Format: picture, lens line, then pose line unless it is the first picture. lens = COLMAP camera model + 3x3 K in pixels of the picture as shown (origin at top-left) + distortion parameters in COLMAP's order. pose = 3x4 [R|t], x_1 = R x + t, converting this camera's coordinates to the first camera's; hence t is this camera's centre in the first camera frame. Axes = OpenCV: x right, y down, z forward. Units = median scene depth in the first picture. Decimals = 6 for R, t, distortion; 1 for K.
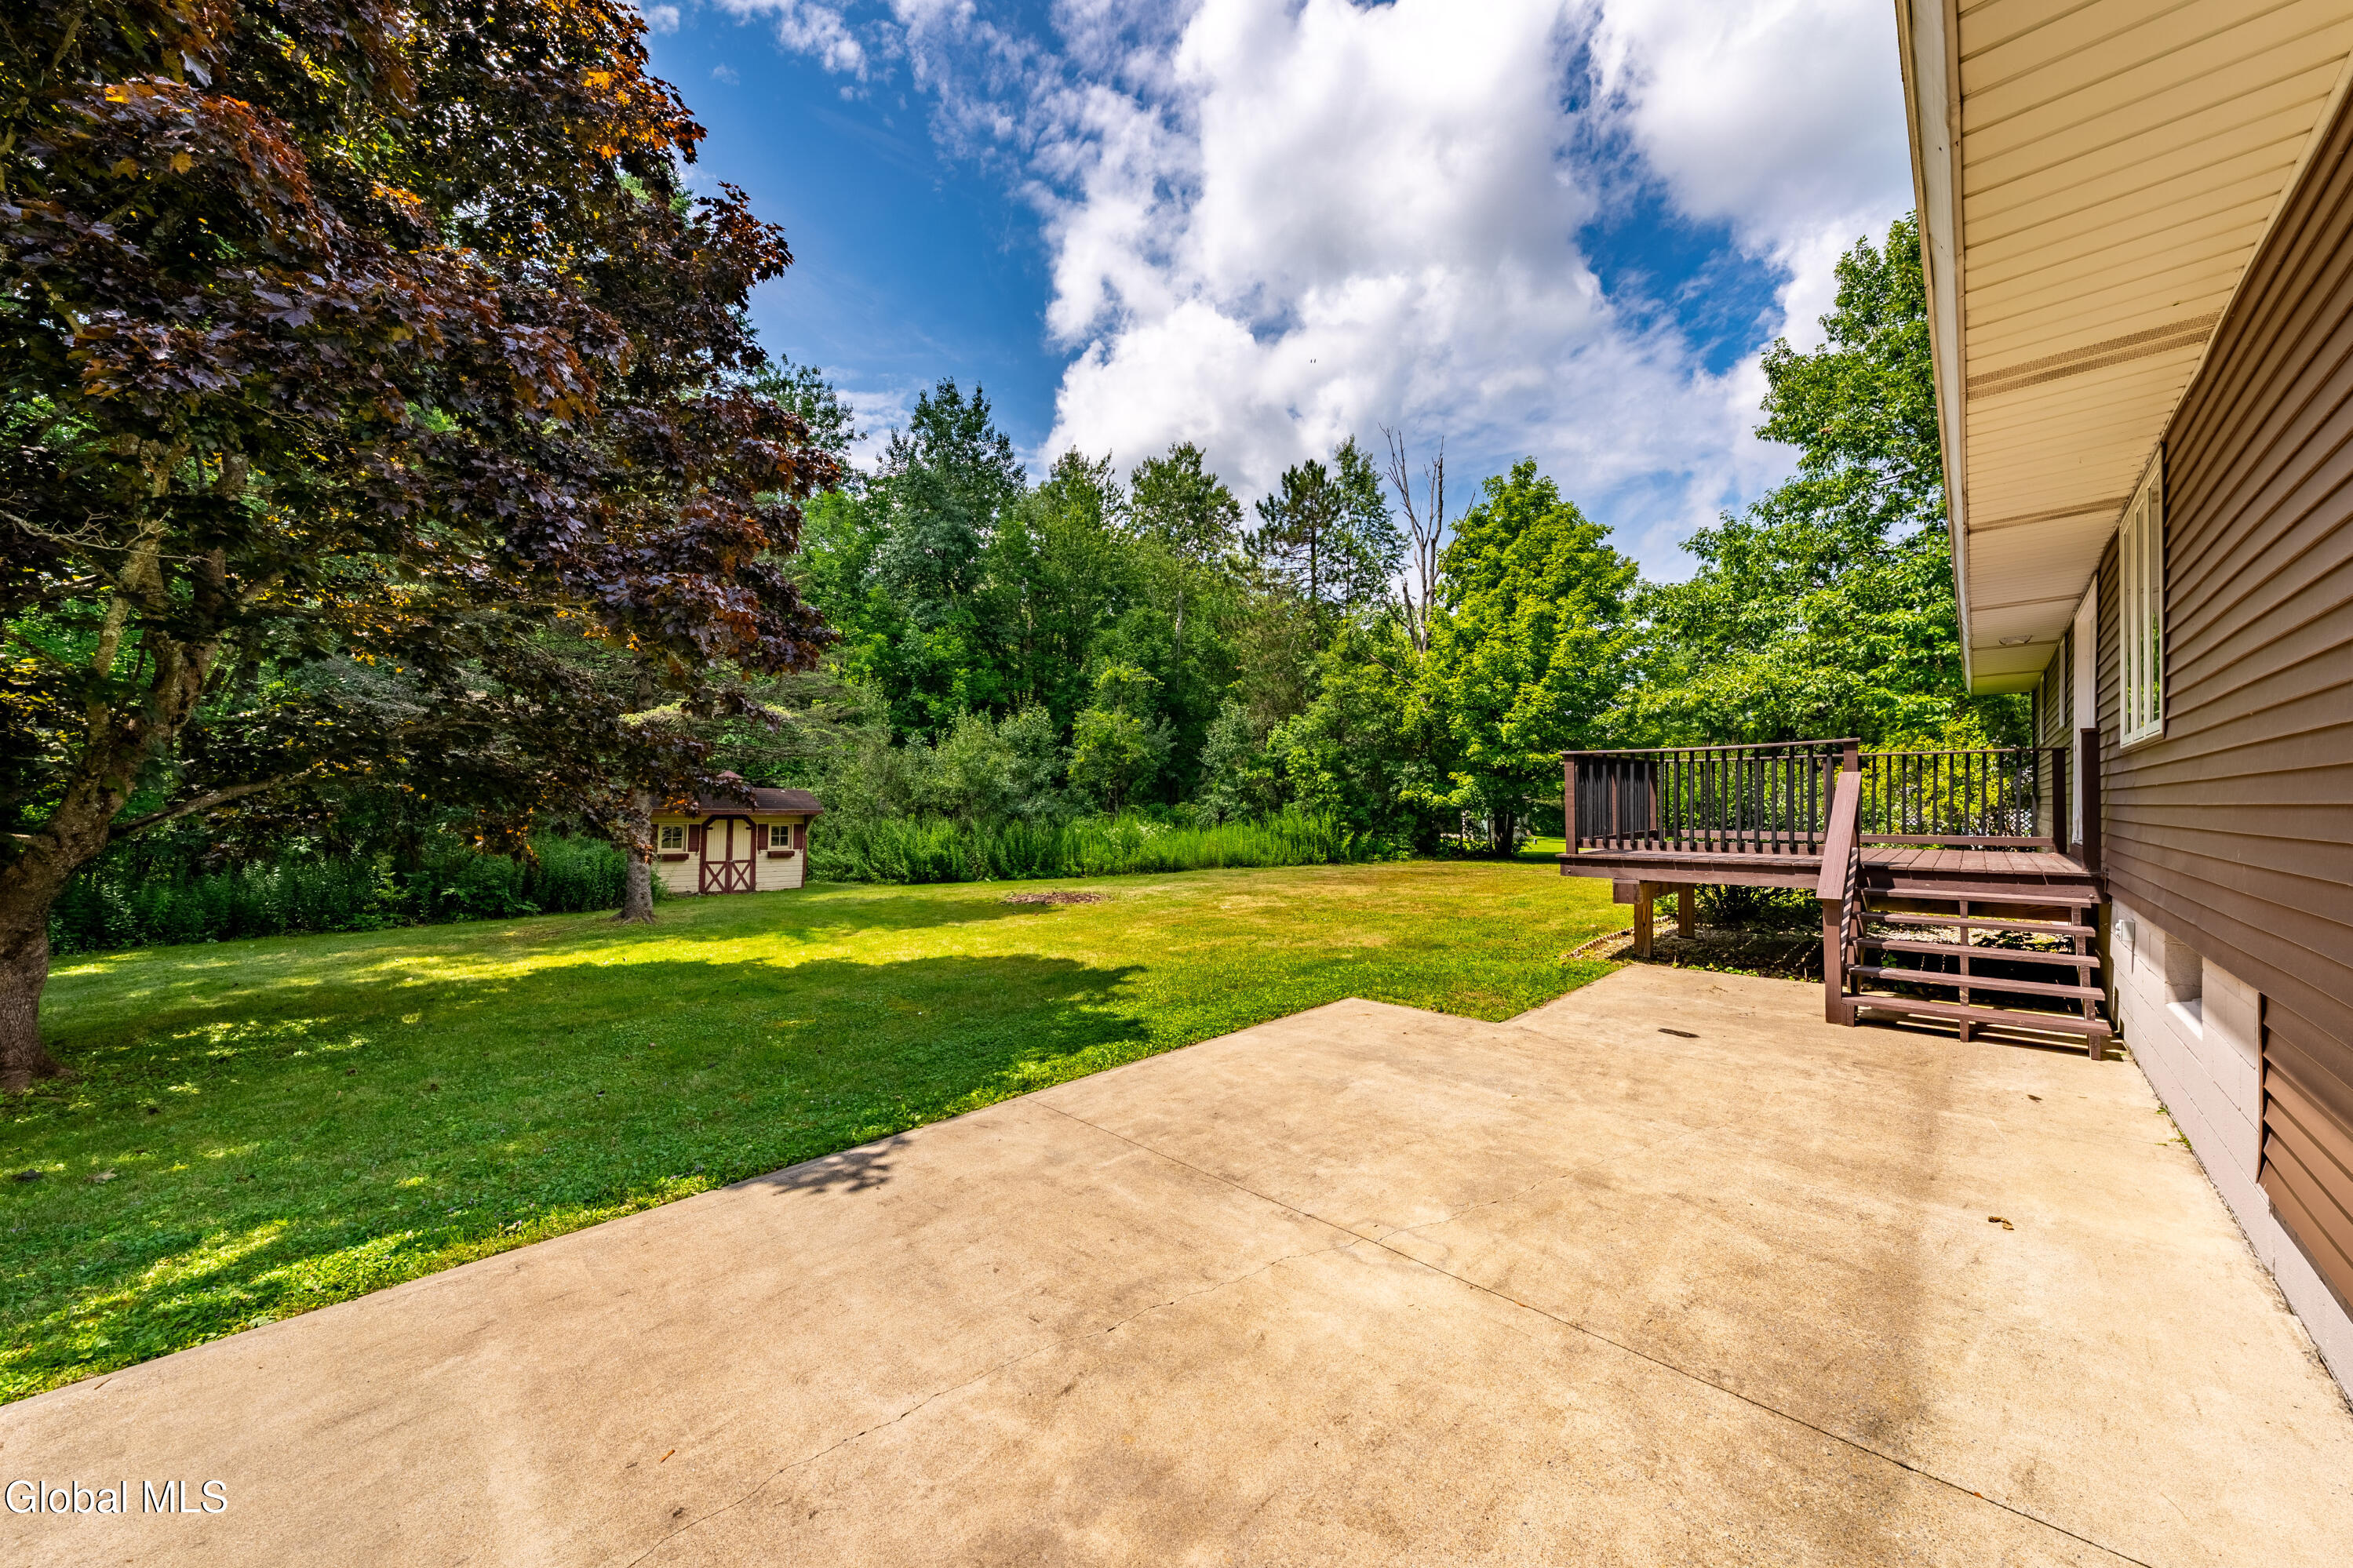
lens RADIAL K [[822.6, 0, 1179.2], [0, 822.6, 796.3], [0, 0, 1]] dist [-0.003855, -0.000074]
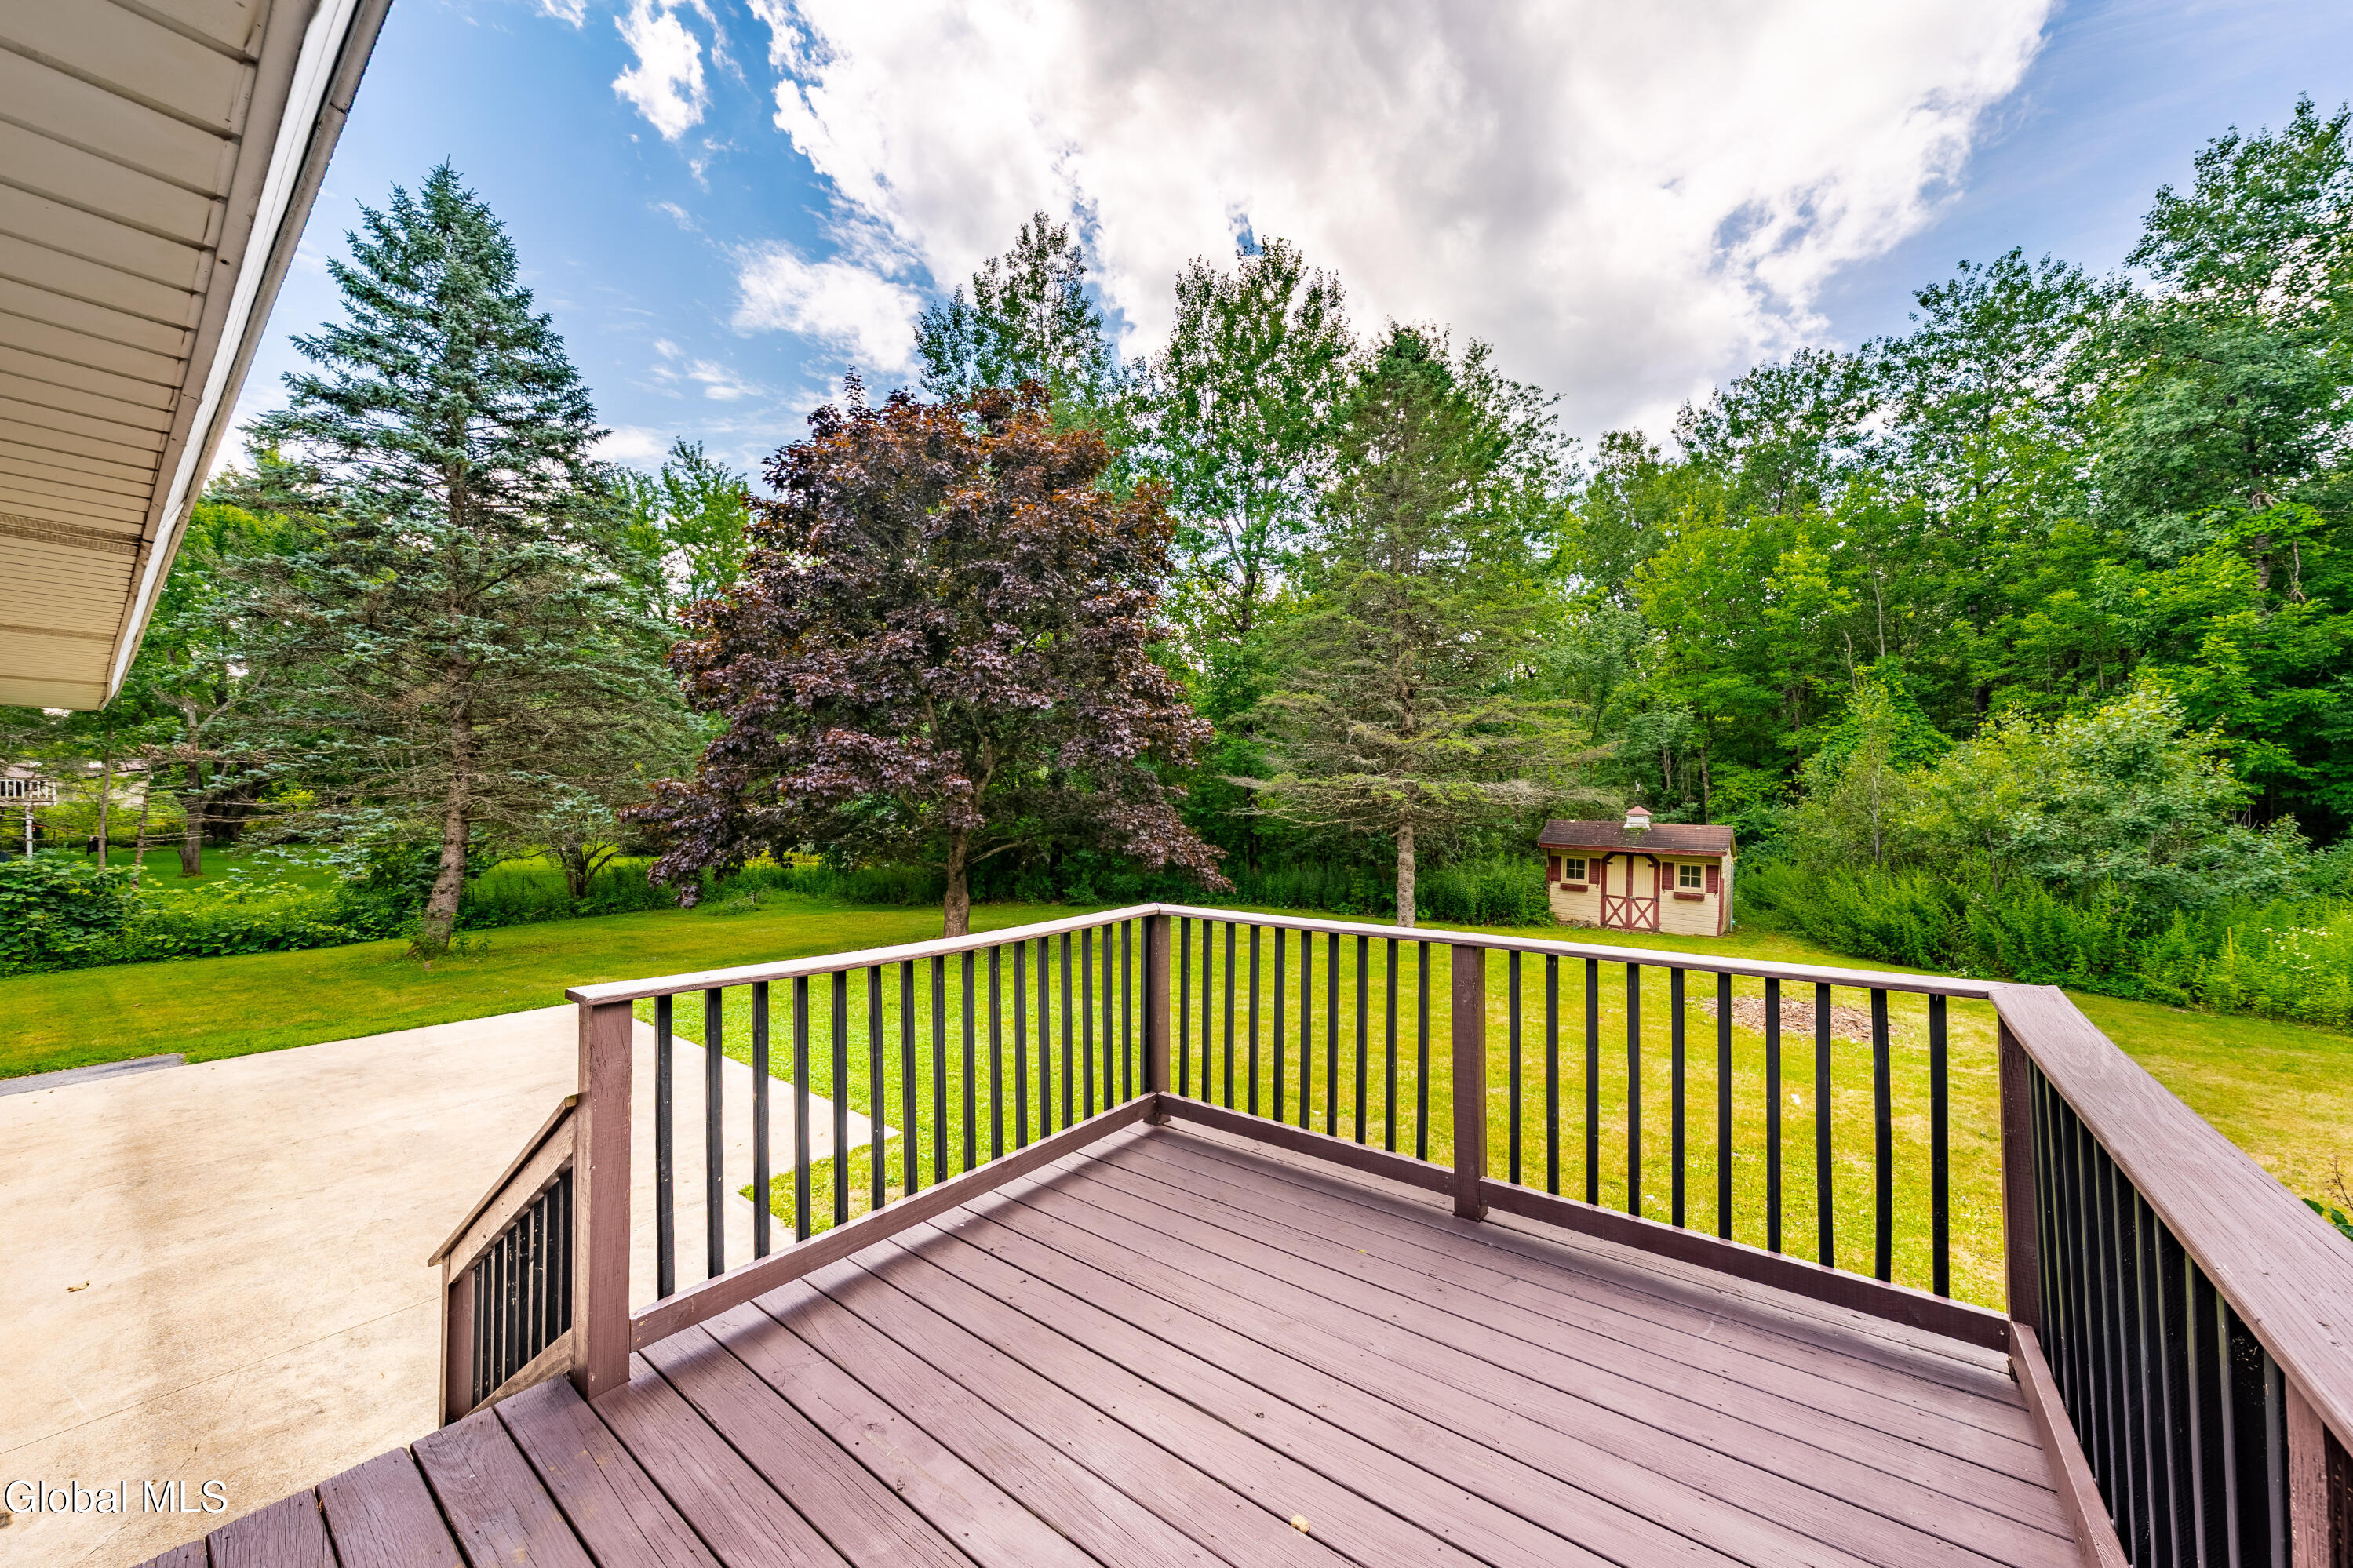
lens RADIAL K [[762.5, 0, 1164.8], [0, 762.5, 788.4], [0, 0, 1]] dist [0.001917, -0.000503]
pose [[0.153509, -0.019040, -0.987964, 0.286254], [-0.001089, 0.999810, -0.019438, -0.035116], [0.988147, 0.004060, 0.153459, 0.290308]]
